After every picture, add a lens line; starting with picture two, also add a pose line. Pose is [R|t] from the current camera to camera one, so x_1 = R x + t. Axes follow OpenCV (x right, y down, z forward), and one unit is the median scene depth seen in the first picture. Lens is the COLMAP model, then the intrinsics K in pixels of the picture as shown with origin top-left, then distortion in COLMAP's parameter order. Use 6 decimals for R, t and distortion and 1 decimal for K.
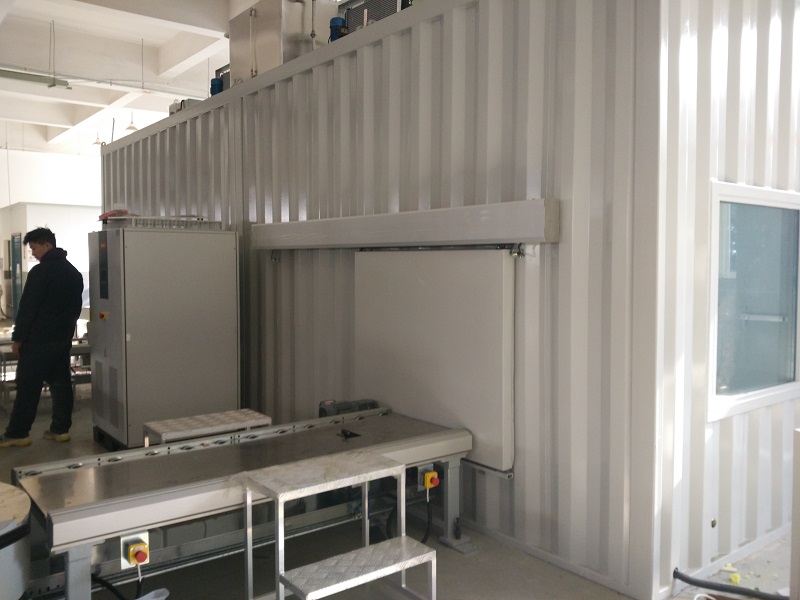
lens RADIAL K [[694.9, 0, 399.1], [0, 694.9, 292.5], [0, 0, 1]] dist [0.006686, -0.011673]
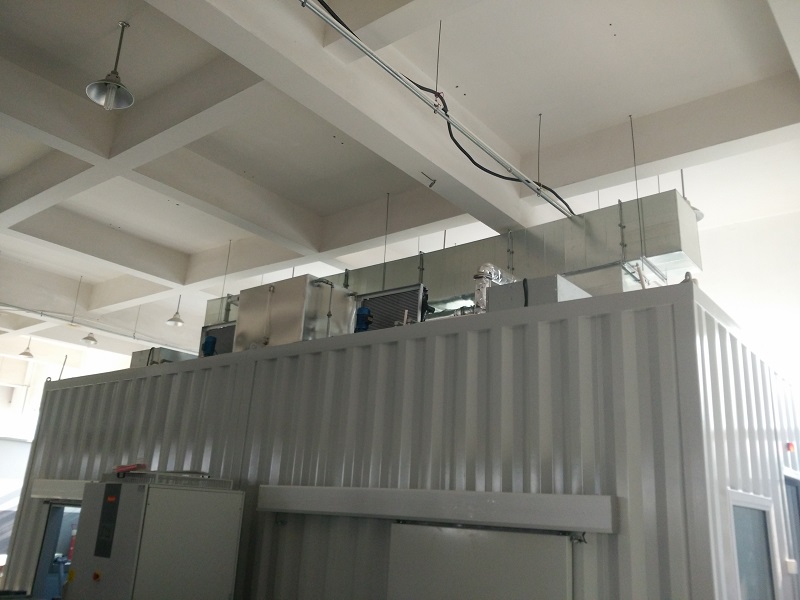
lens RADIAL K [[694.9, 0, 403.1], [0, 694.9, 301.8], [0, 0, 1]] dist [0.006686, -0.011673]
pose [[0.970049, 0.118136, 0.212247, -0.268575], [-0.042108, 0.942323, -0.332045, -0.021805], [-0.239232, 0.313162, 0.919074, -0.082929]]
